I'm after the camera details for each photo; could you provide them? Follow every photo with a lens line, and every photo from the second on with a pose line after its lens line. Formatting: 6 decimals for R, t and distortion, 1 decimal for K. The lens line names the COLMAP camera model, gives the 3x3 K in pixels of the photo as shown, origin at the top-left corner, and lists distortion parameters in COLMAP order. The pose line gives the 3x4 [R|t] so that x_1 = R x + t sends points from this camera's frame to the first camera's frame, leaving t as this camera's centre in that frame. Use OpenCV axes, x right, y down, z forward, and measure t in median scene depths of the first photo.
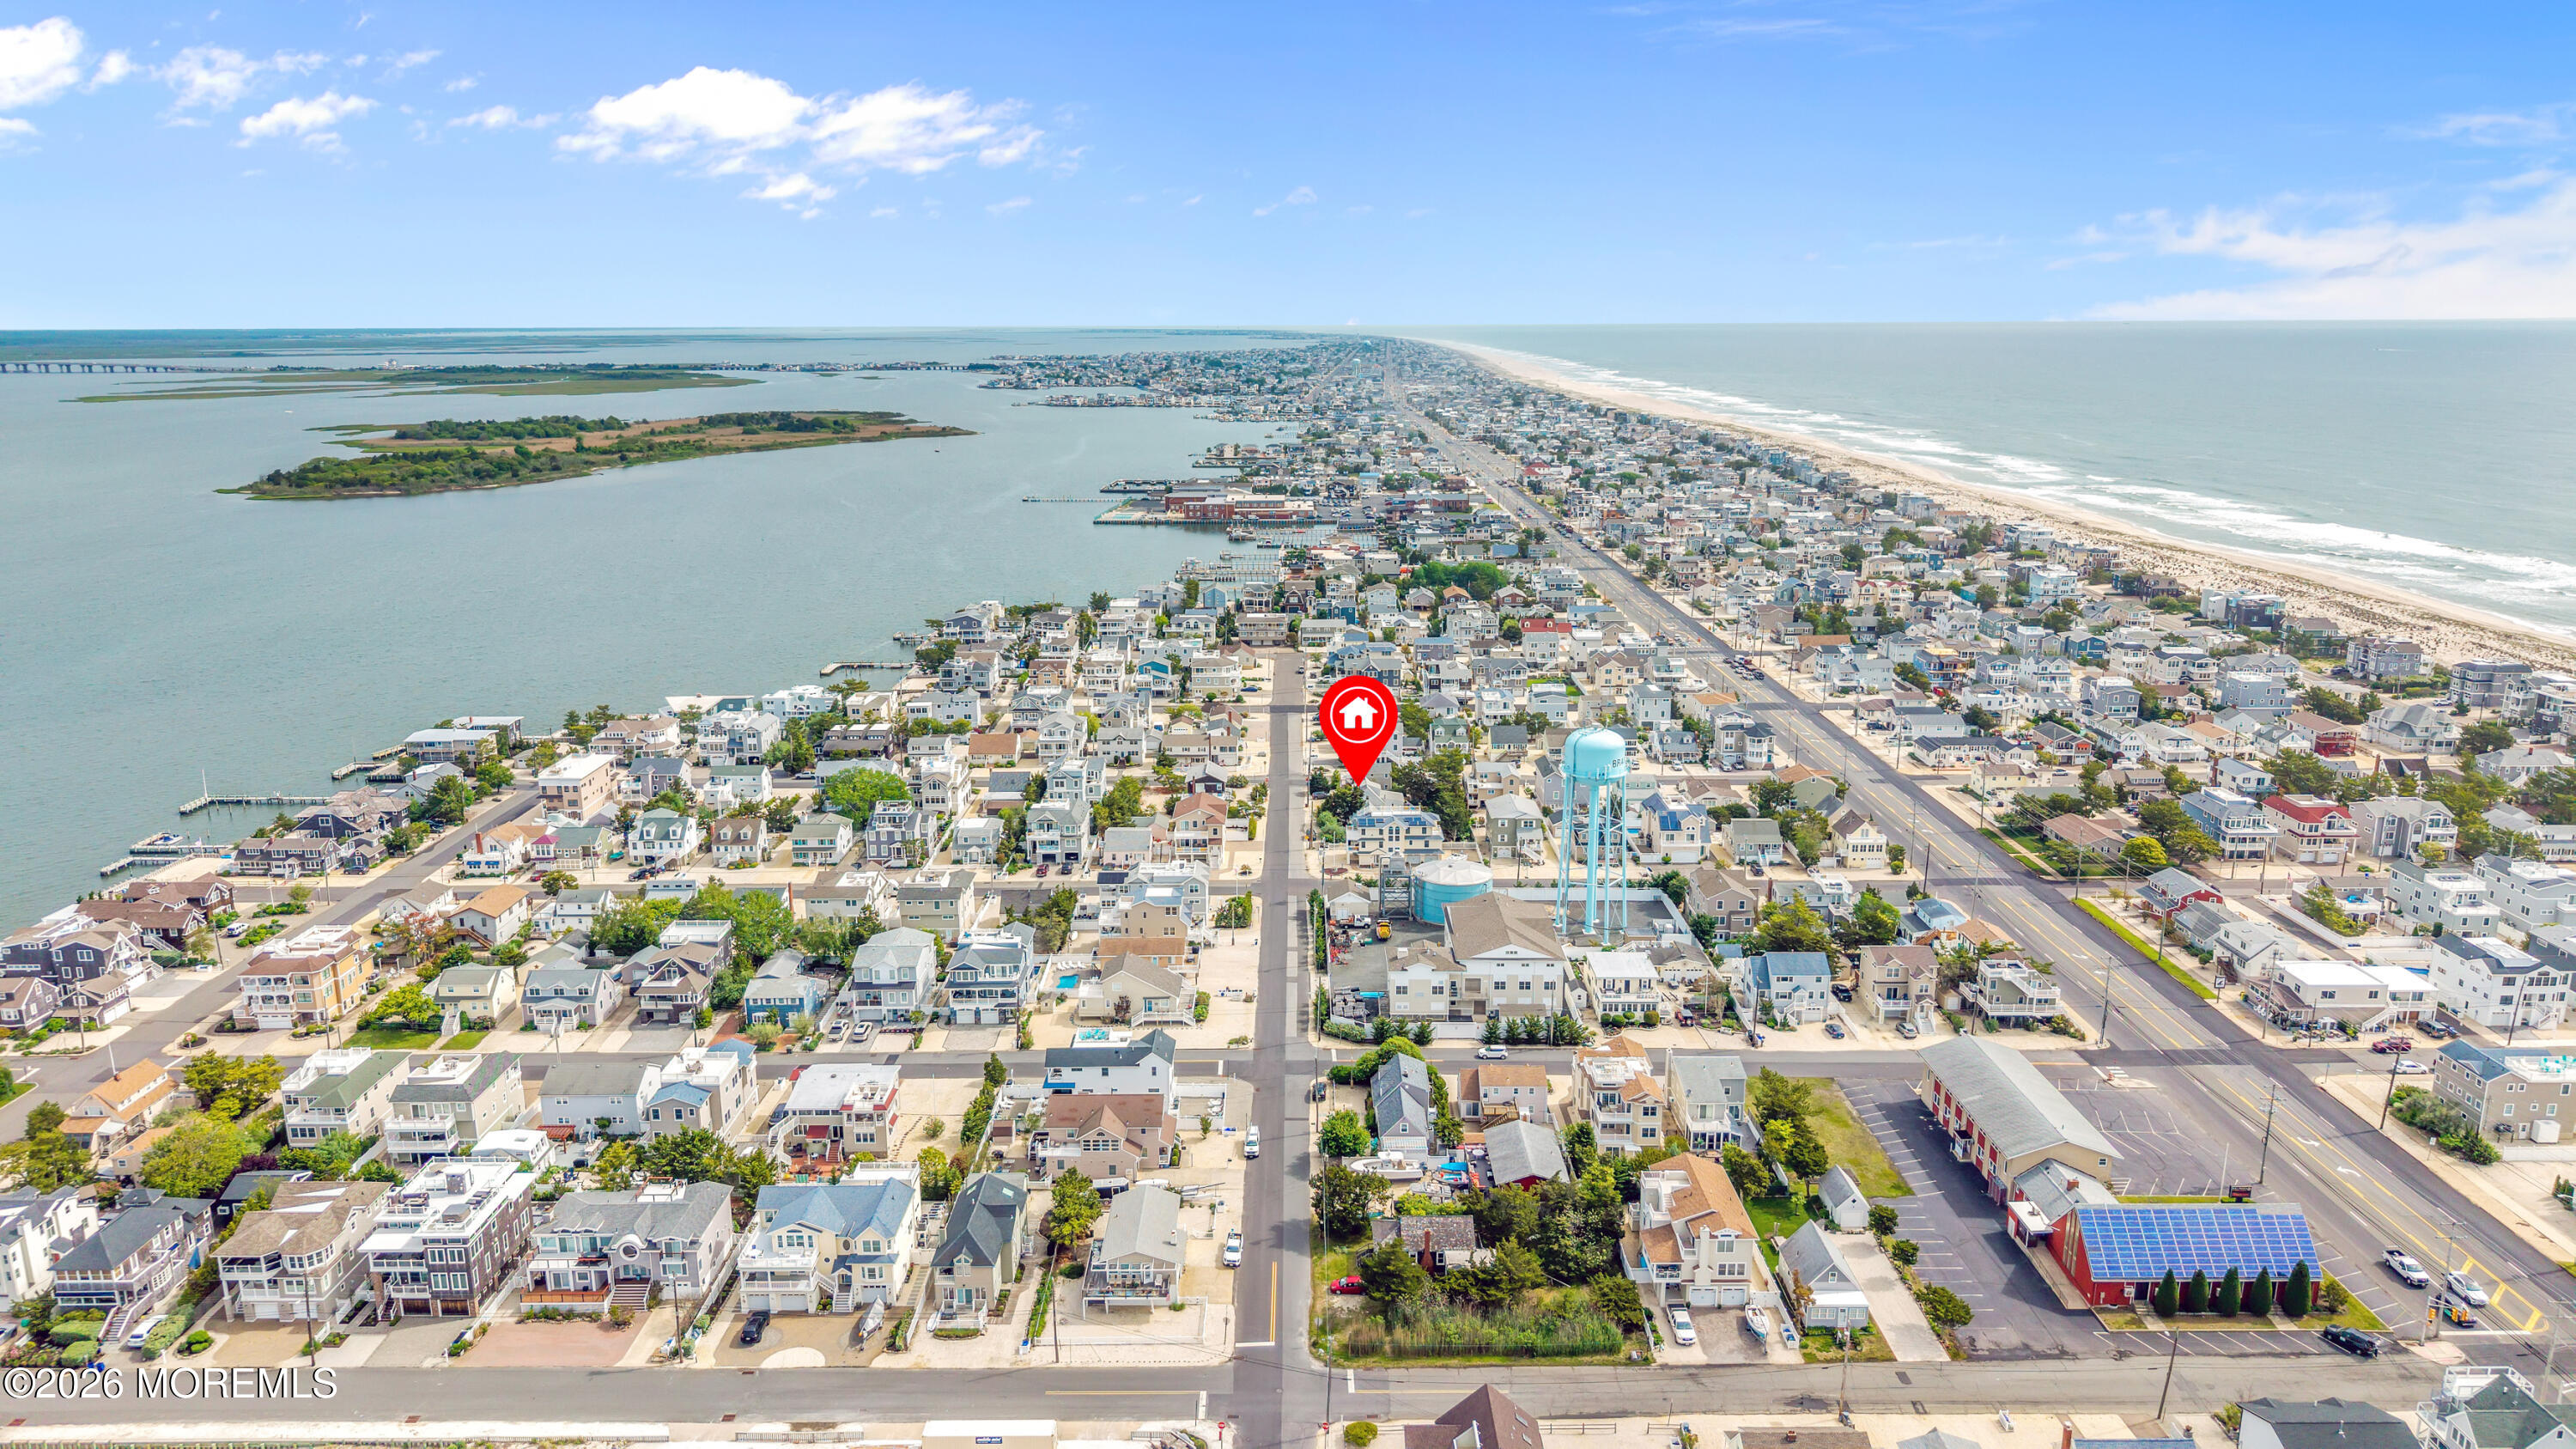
lens RADIAL K [[1713.0, 0, 1285.1], [0, 1713.0, 753.6], [0, 0, 1]] dist [0.089718, -0.123544]
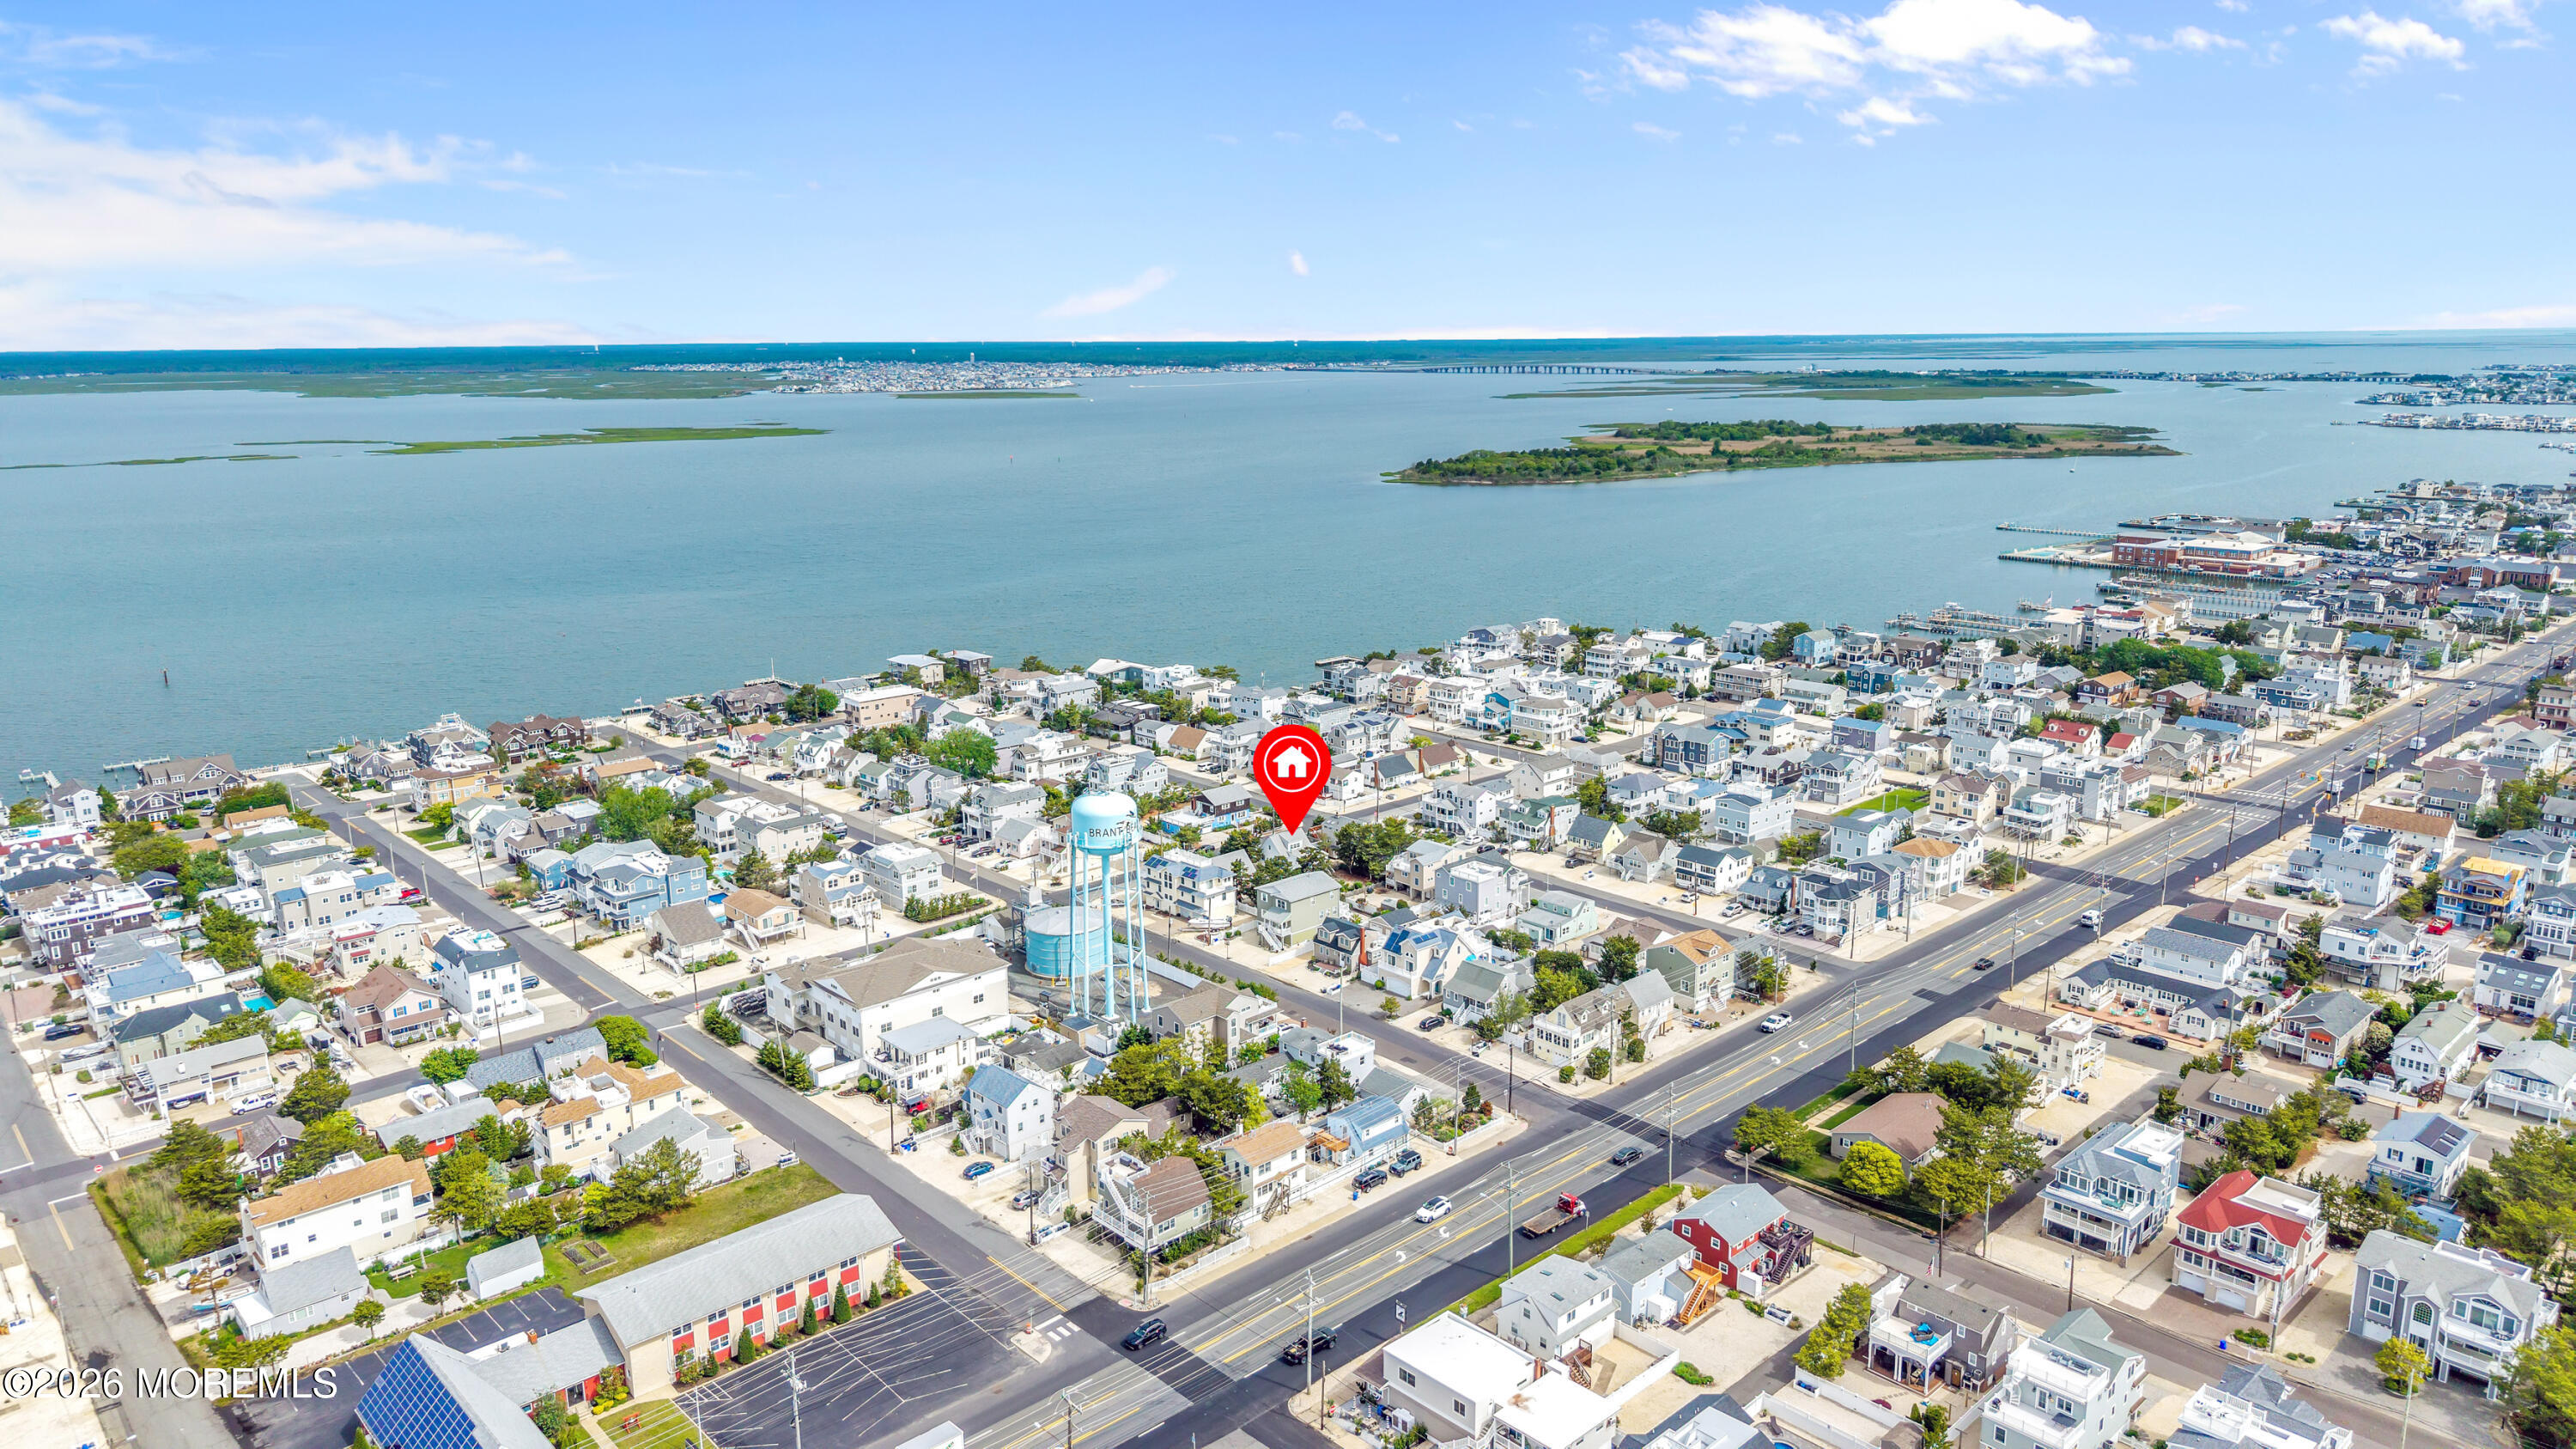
lens RADIAL K [[1730.1, 0, 1288.0], [0, 1730.1, 724.5], [0, 0, 1]] dist [0.035729, -0.041813]
pose [[0.683815, 0.161789, -0.711492, 0.154830], [-0.175187, 0.982989, 0.055154, -0.020668], [0.708312, 0.086929, 0.700527, 0.073885]]
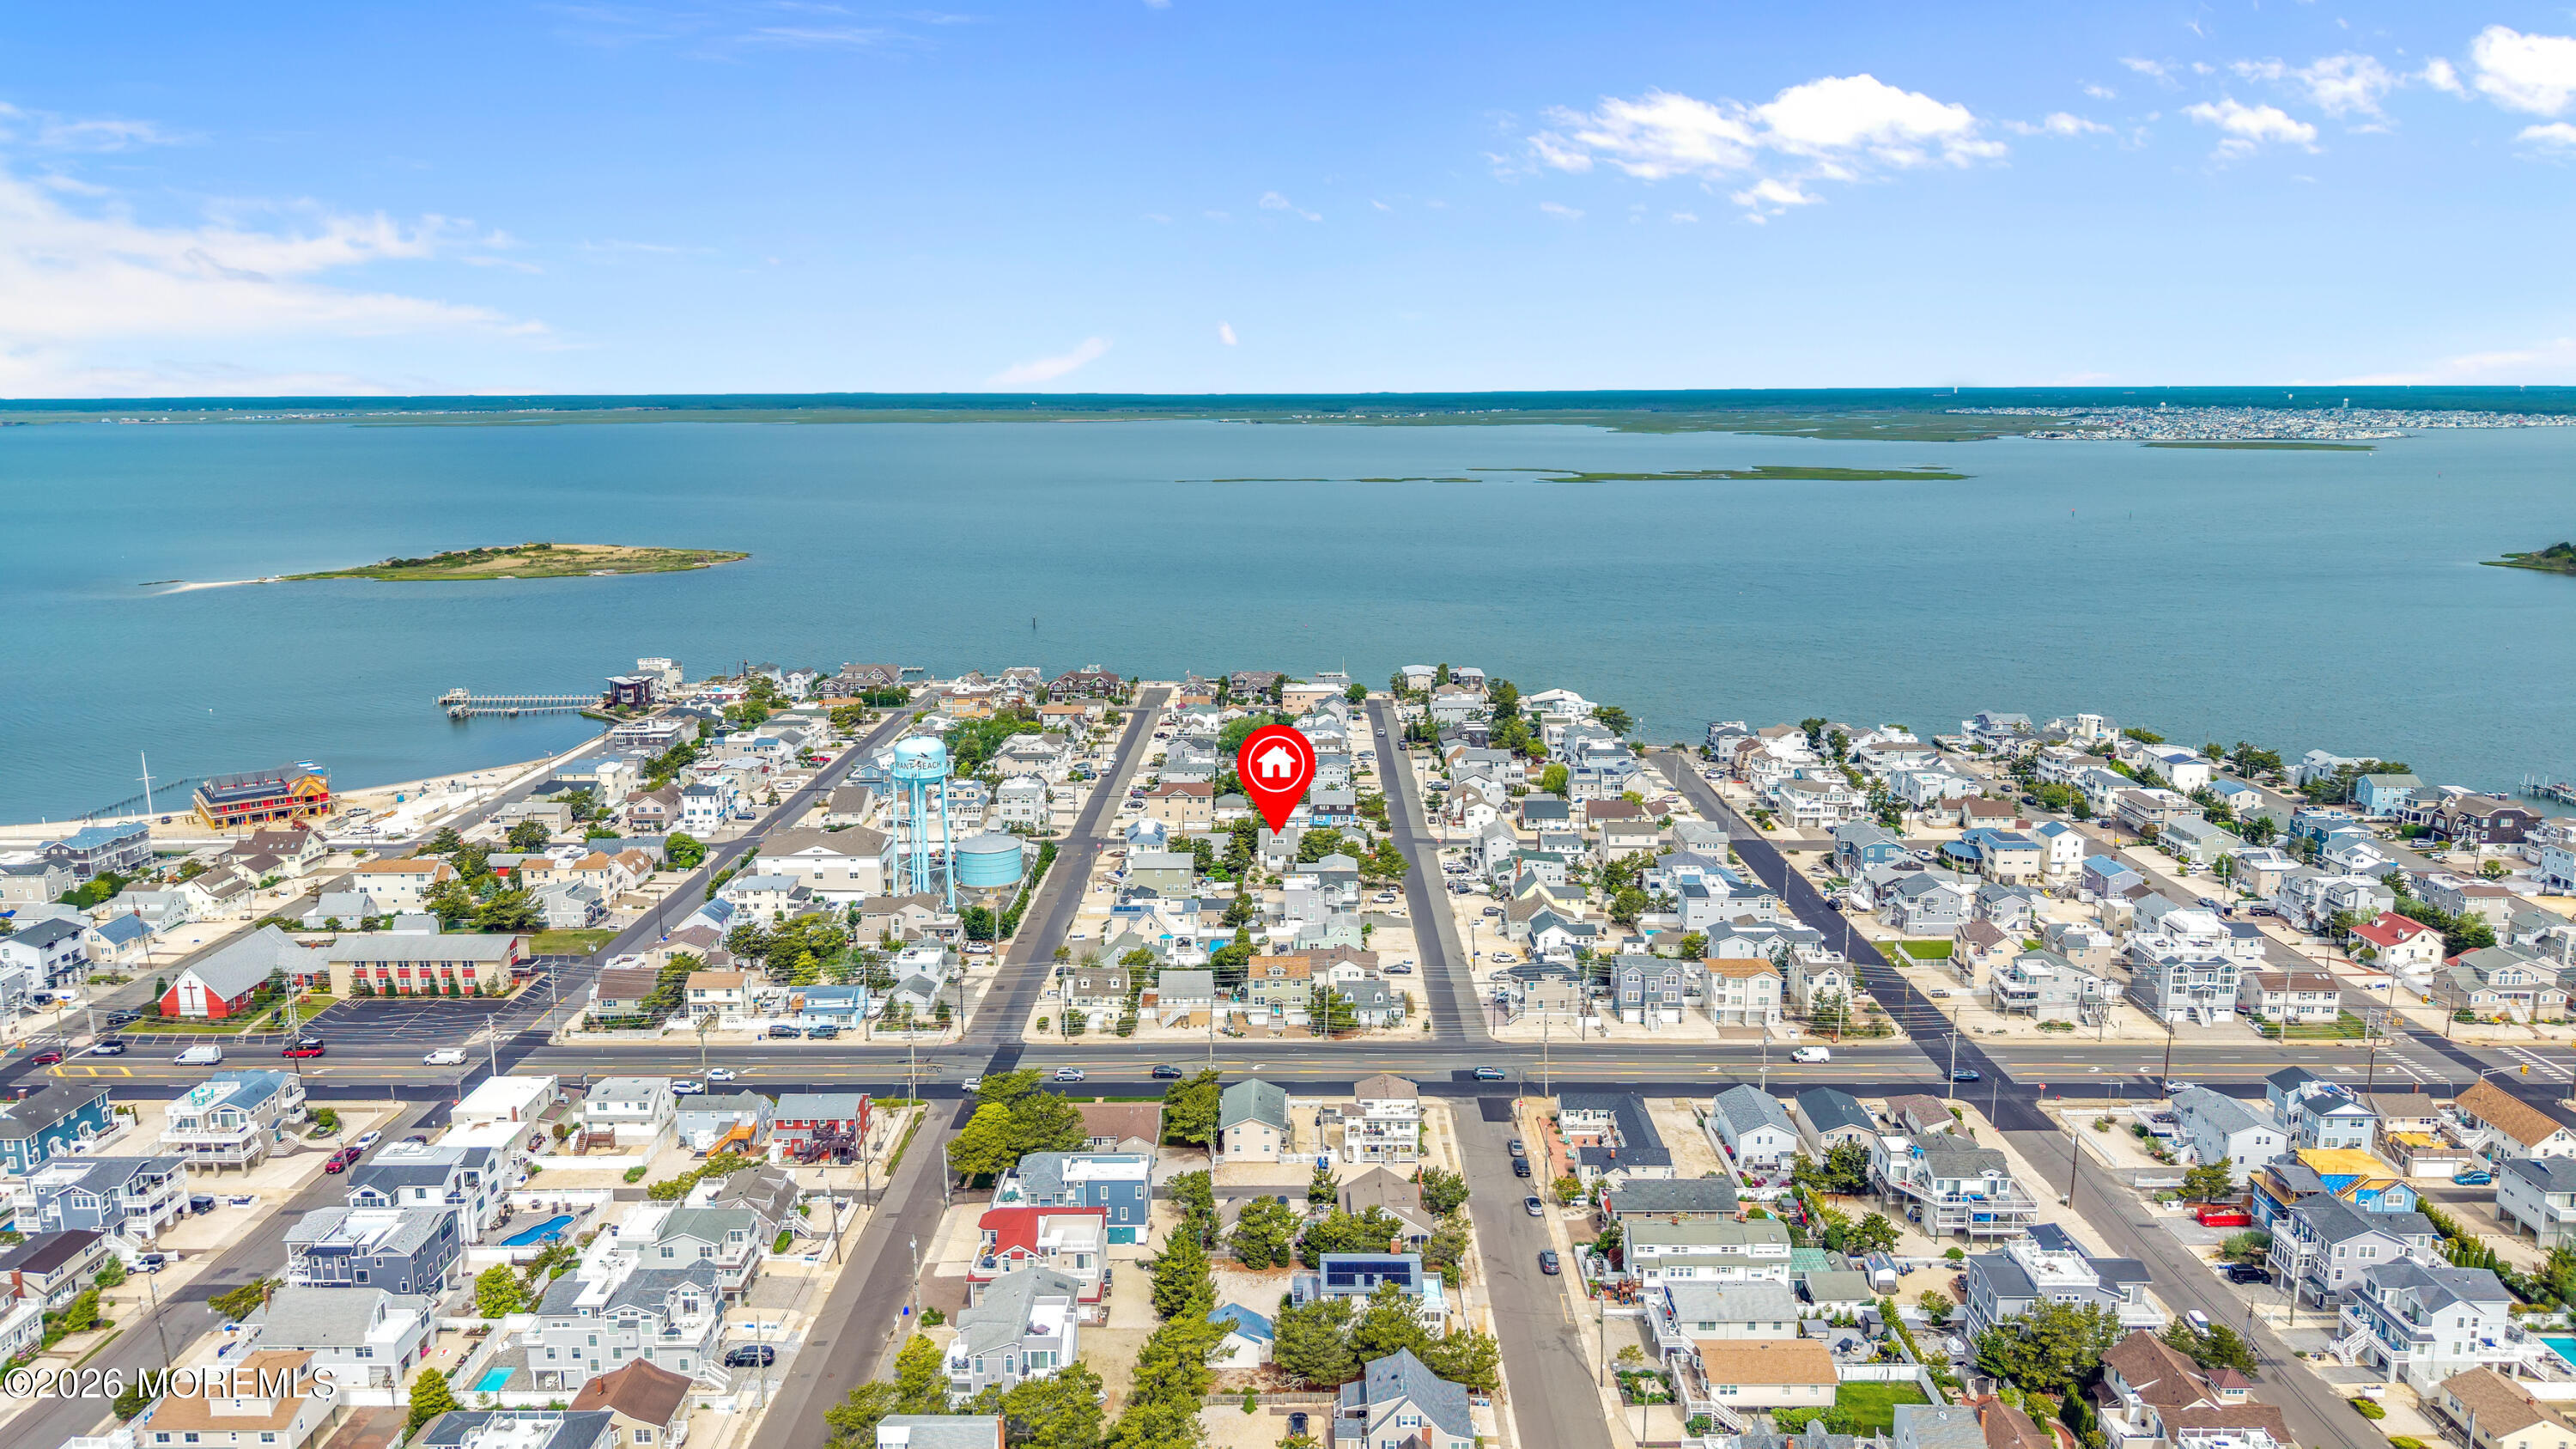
lens RADIAL K [[1730.1, 0, 1288.0], [0, 1730.1, 724.5], [0, 0, 1]] dist [0.035729, -0.041813]
pose [[-0.008078, 0.199547, -0.979855, 0.234302], [-0.241541, 0.950482, 0.195556, -0.055624], [0.970357, 0.238255, 0.040521, 0.208817]]
